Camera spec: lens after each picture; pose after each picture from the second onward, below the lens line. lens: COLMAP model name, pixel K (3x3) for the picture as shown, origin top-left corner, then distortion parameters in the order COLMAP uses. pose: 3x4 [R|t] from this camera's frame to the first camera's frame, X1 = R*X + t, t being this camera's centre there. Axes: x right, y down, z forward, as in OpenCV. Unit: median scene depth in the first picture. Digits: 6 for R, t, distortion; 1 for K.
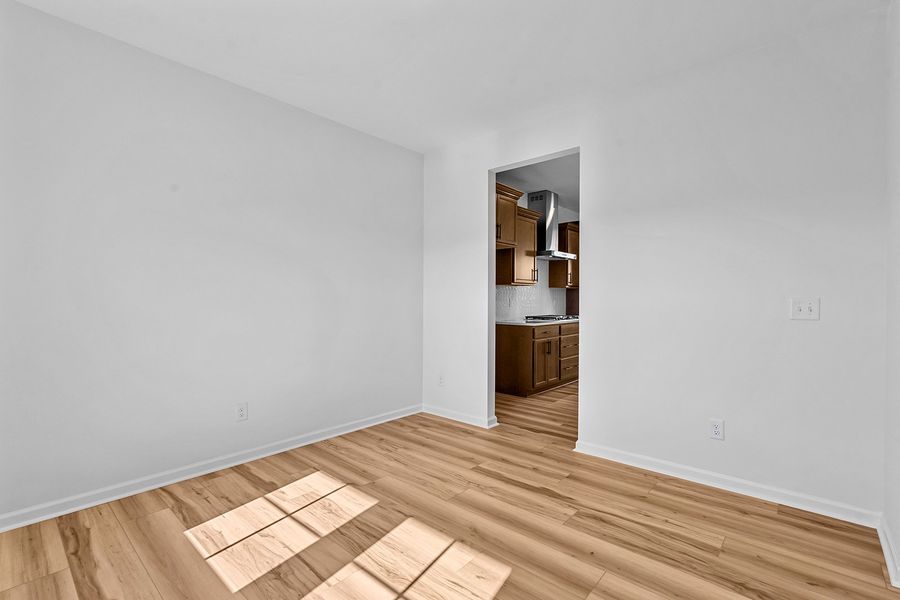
lens RADIAL K [[430.1, 0, 446.8], [0, 430.1, 296.0], [0, 0, 1]] dist [0.001700, 0.000374]
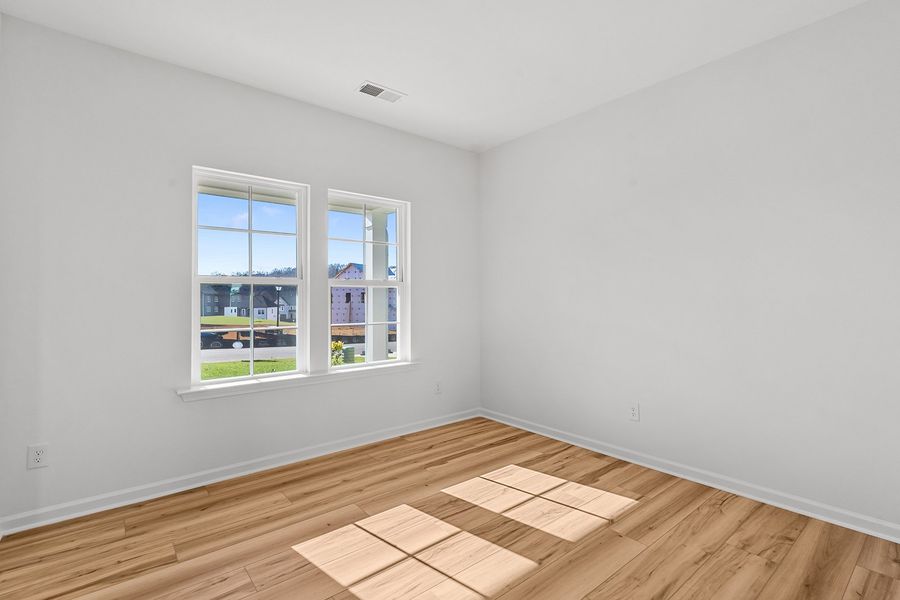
lens RADIAL K [[407.6, 0, 450.3], [0, 407.6, 294.4], [0, 0, 1]] dist [-0.002450, -0.000243]
pose [[-0.155931, -0.011753, -0.987698, 0.648914], [0.011284, 0.999843, -0.013679, -0.004874], [0.987703, -0.013279, -0.155774, 0.846935]]
